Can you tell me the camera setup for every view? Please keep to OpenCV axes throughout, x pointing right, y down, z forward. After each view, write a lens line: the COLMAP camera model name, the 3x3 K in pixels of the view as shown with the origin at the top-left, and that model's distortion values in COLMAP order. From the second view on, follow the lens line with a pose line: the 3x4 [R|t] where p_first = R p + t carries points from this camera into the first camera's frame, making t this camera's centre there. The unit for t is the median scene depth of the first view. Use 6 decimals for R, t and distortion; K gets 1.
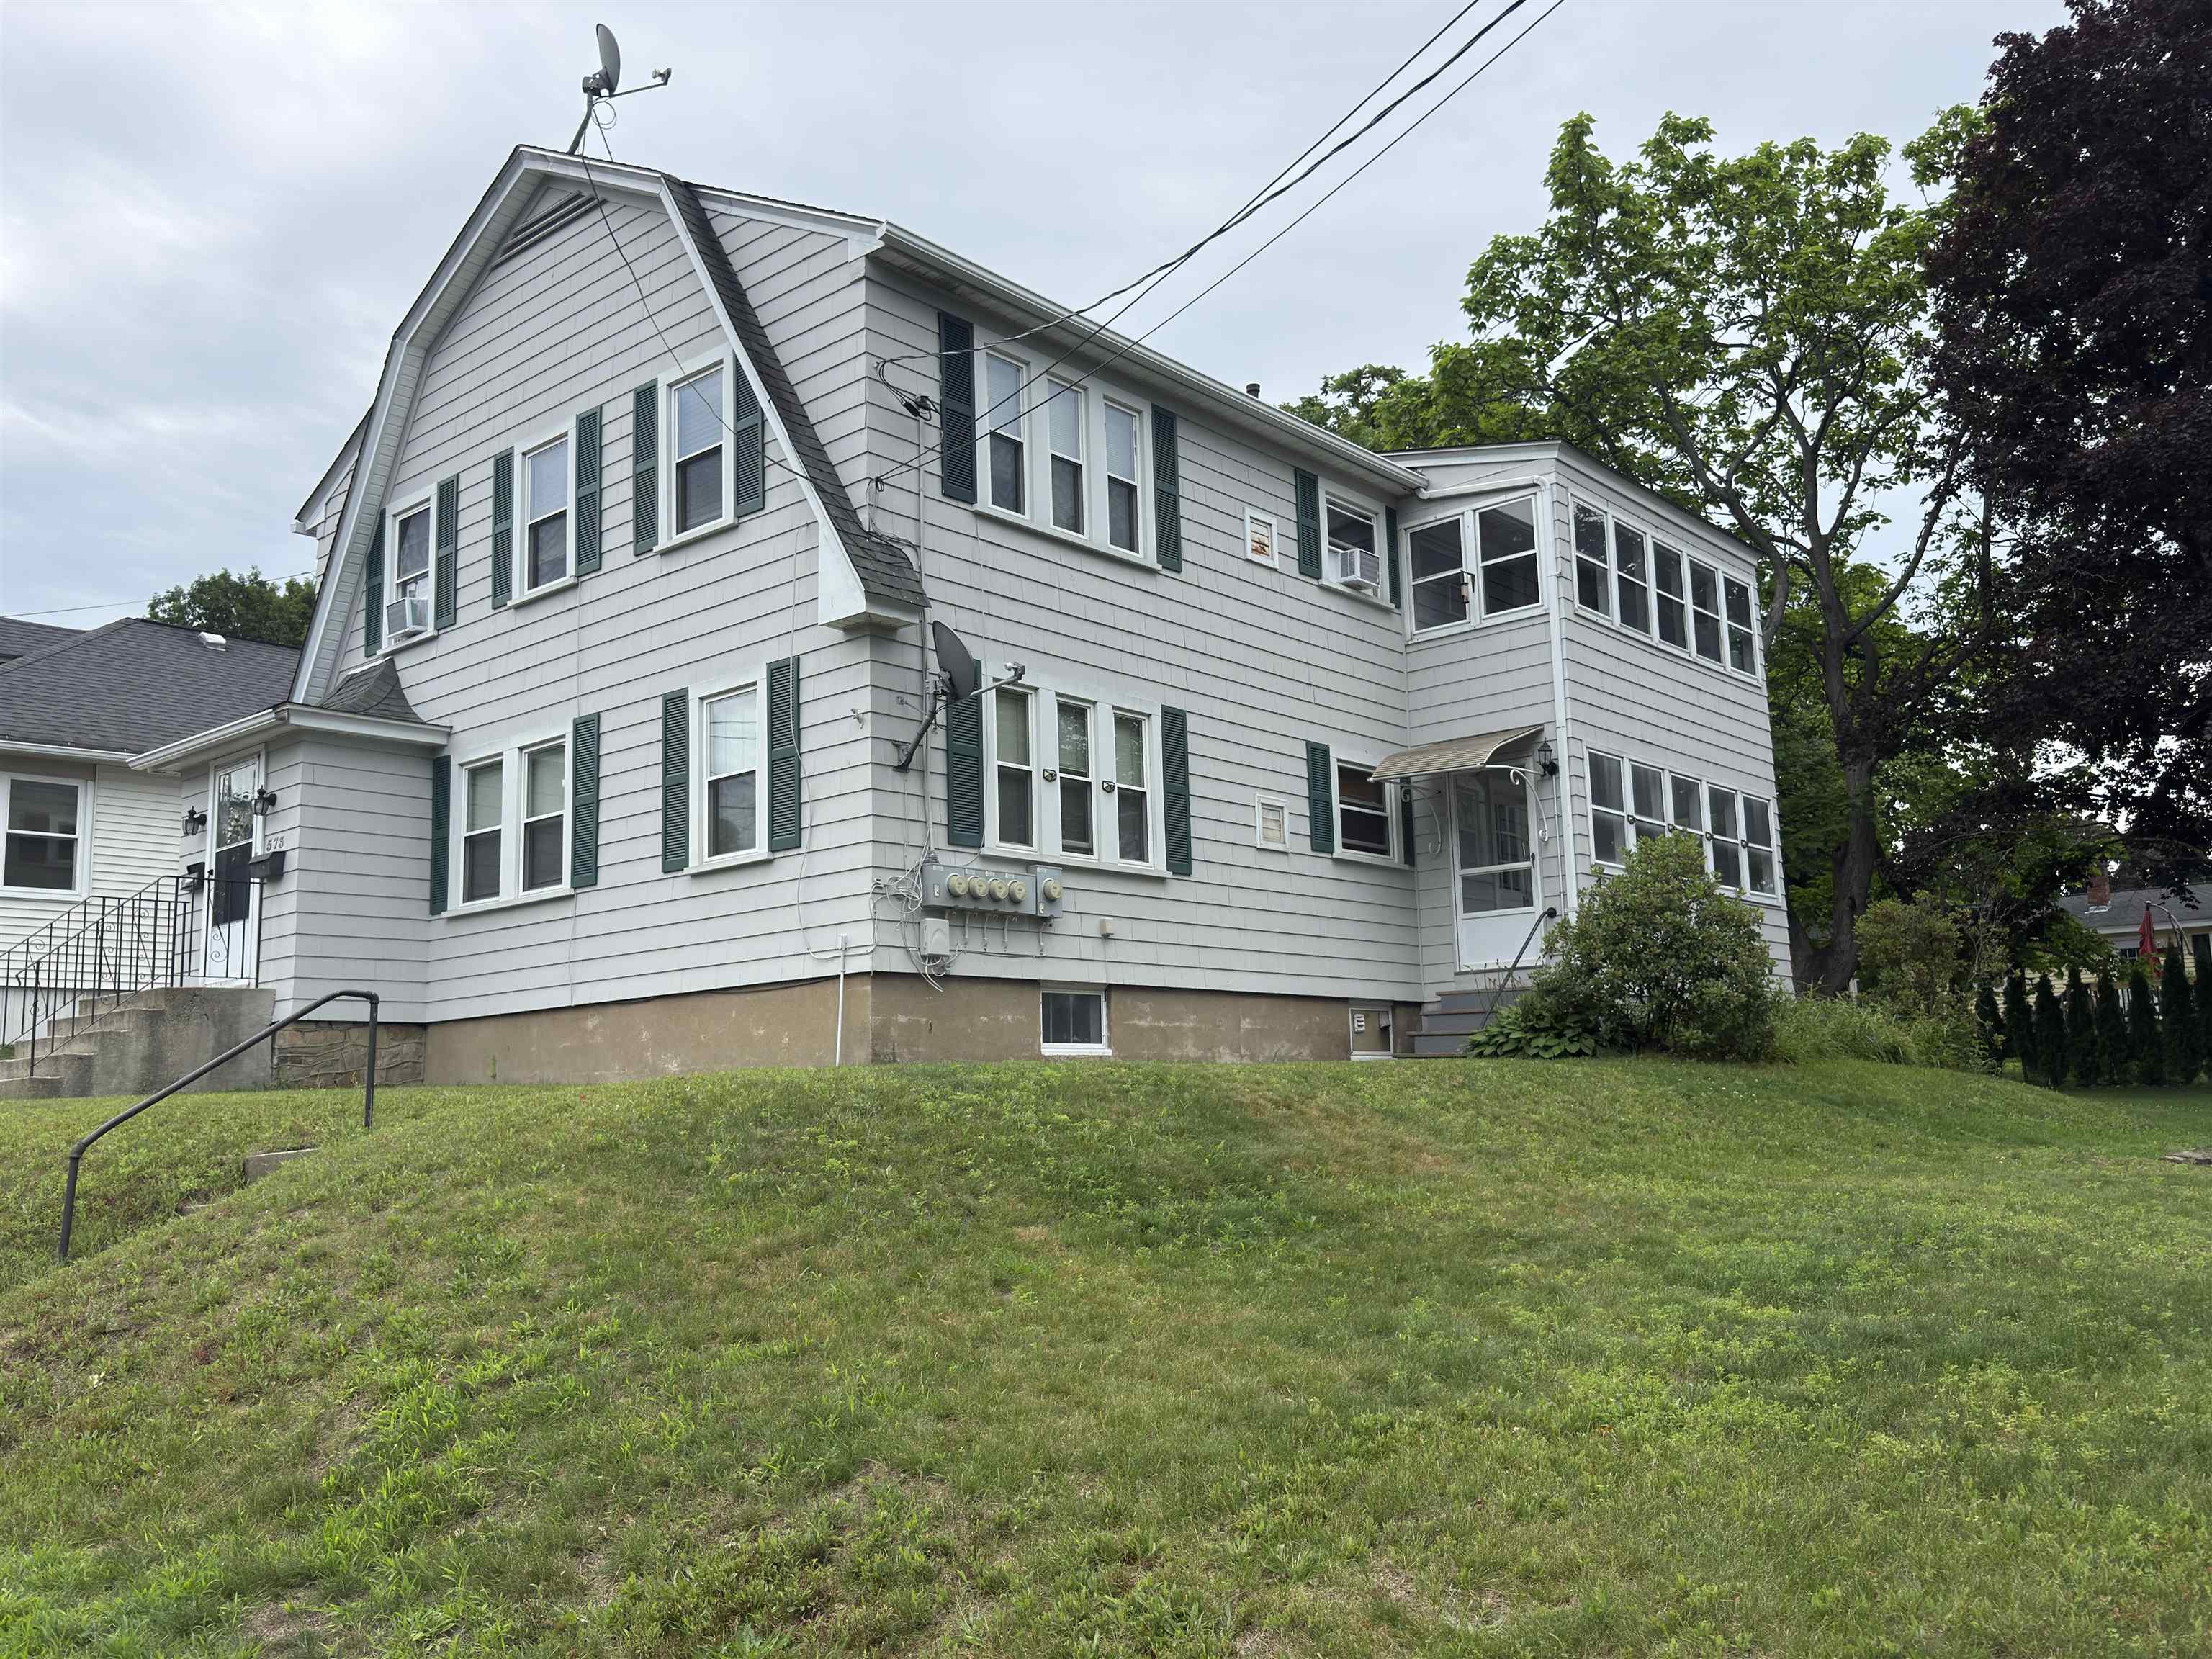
lens RADIAL K [[1803.3, 0, 1105.4], [0, 1803.3, 821.2], [0, 0, 1]] dist [0.076045, -0.223949]
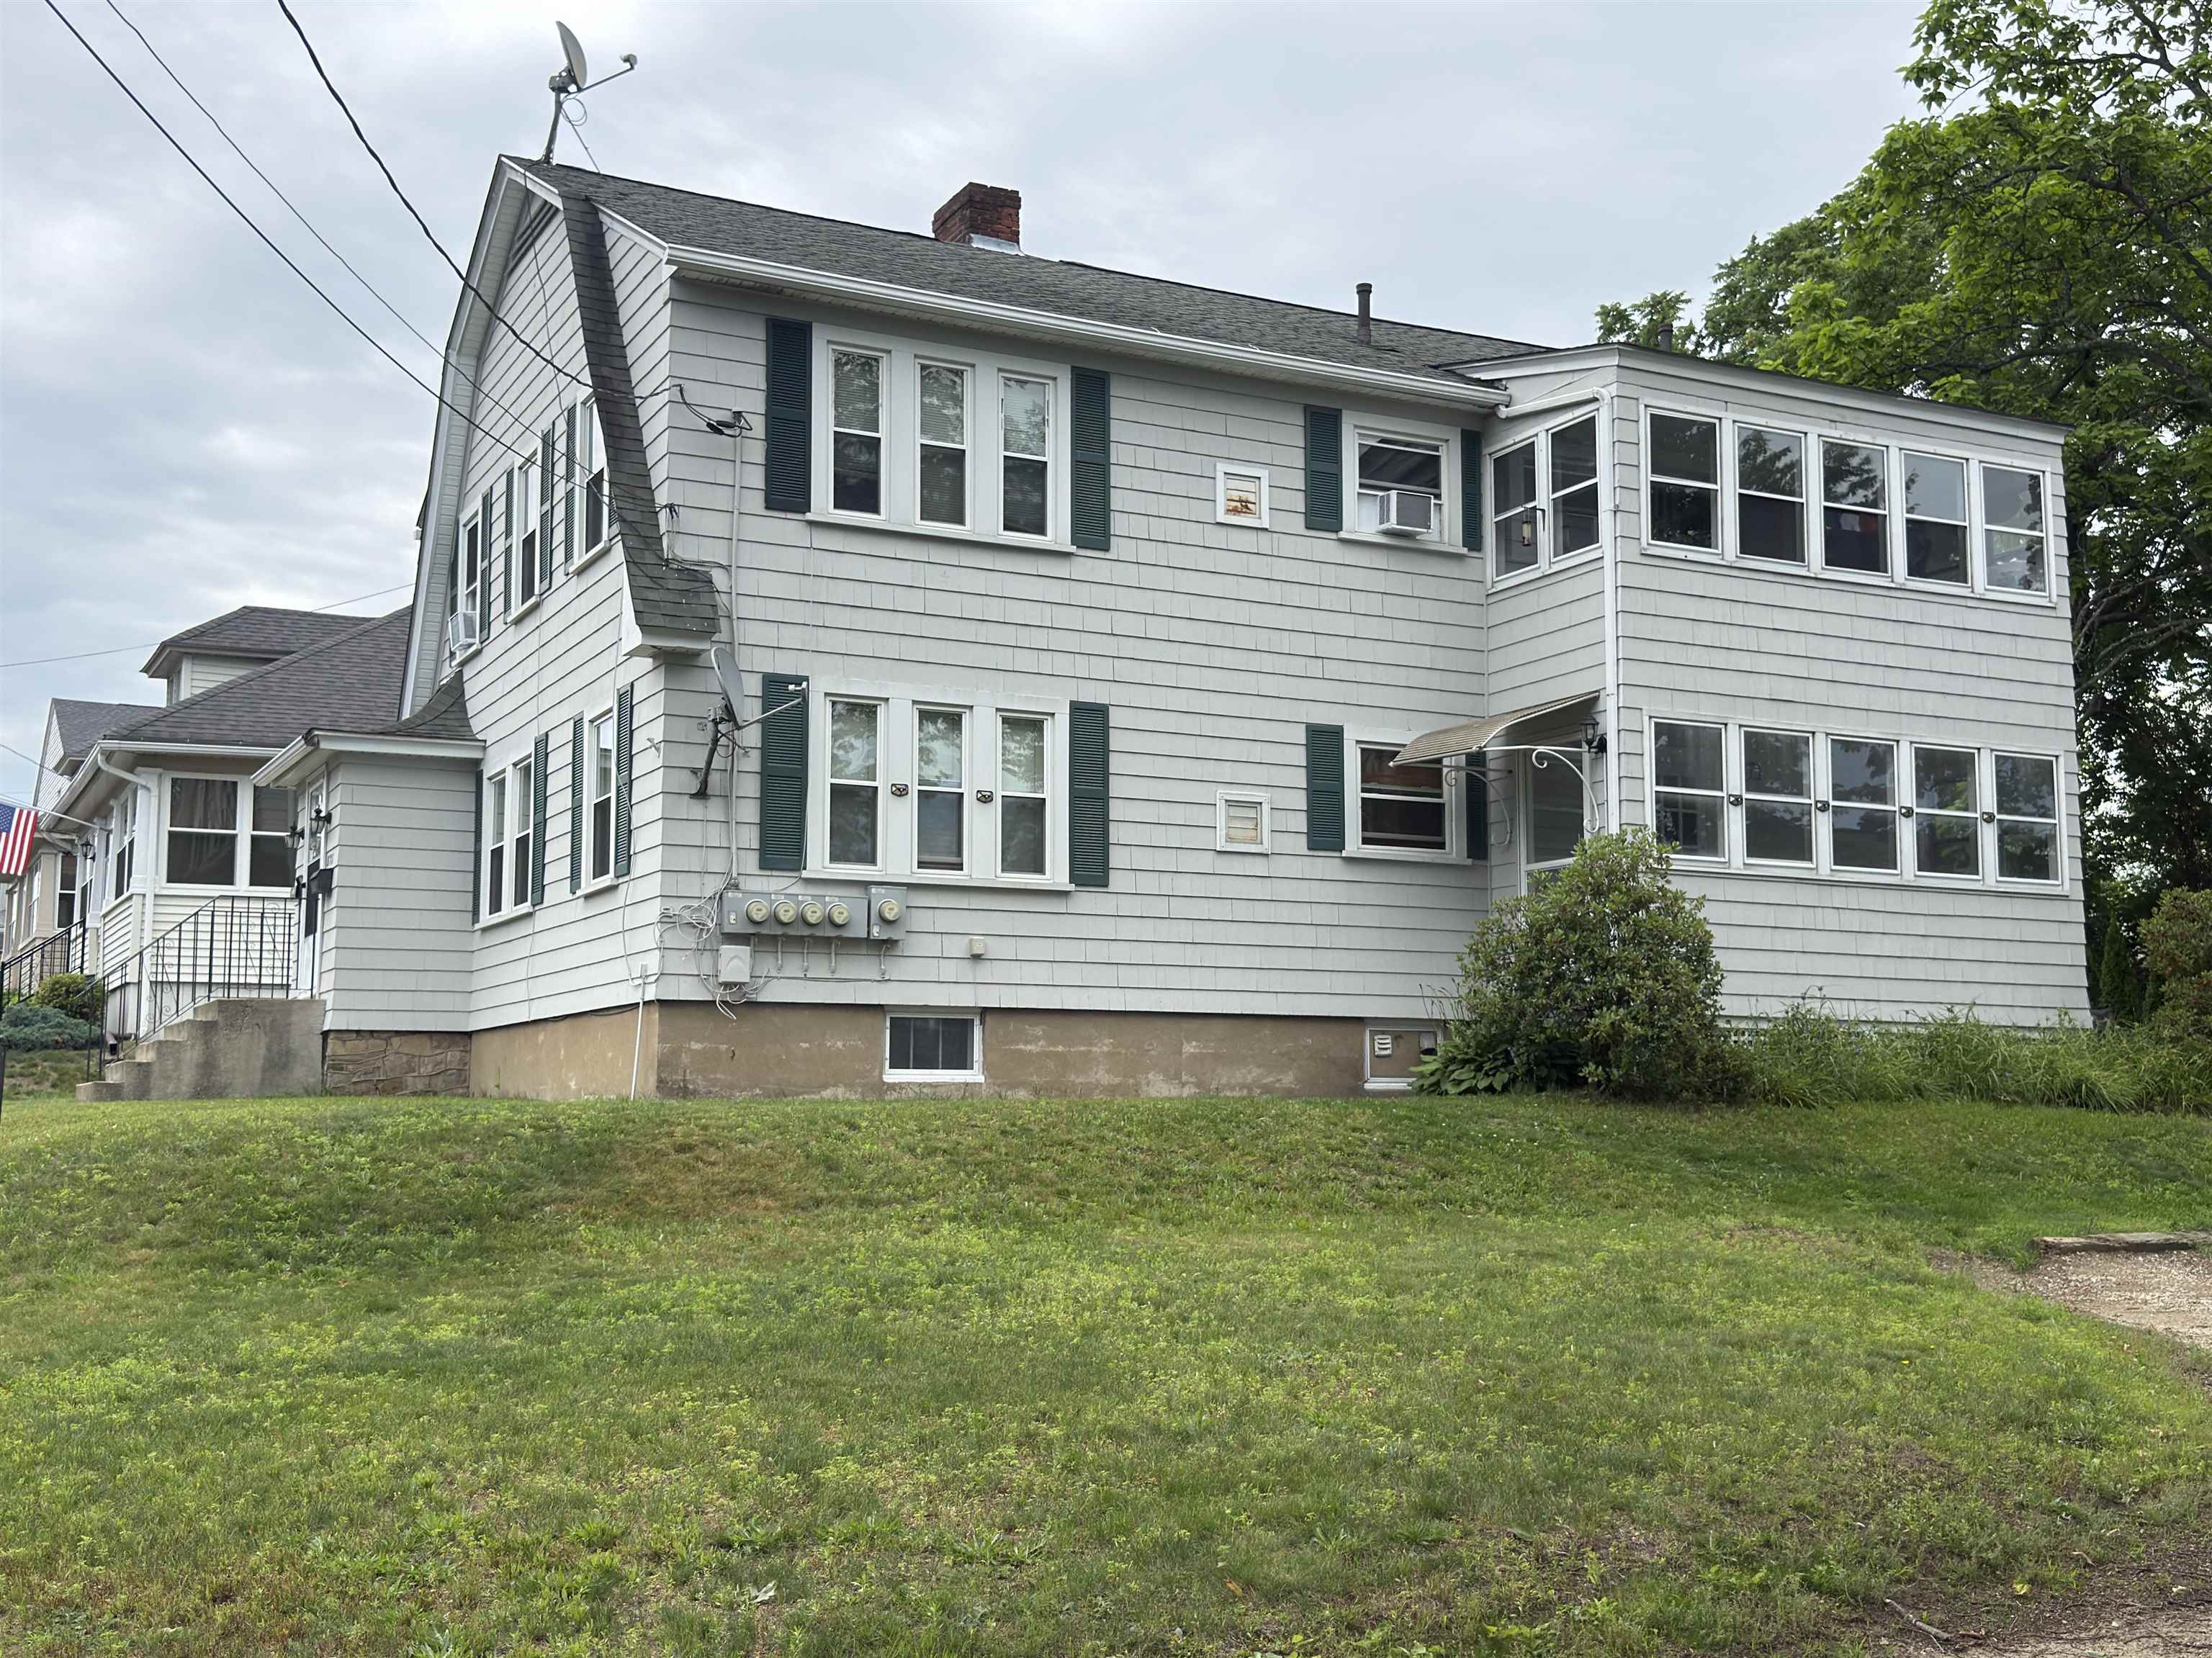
lens RADIAL K [[2412.9, 0, 1108.0], [0, 2412.9, 837.1], [0, 0, 1]] dist [0.003271, 0.168672]
pose [[0.925878, -0.016748, -0.377451, 0.501207], [0.035278, 0.998485, 0.042232, -0.045793], [0.376172, -0.052417, 0.925066, -0.127439]]
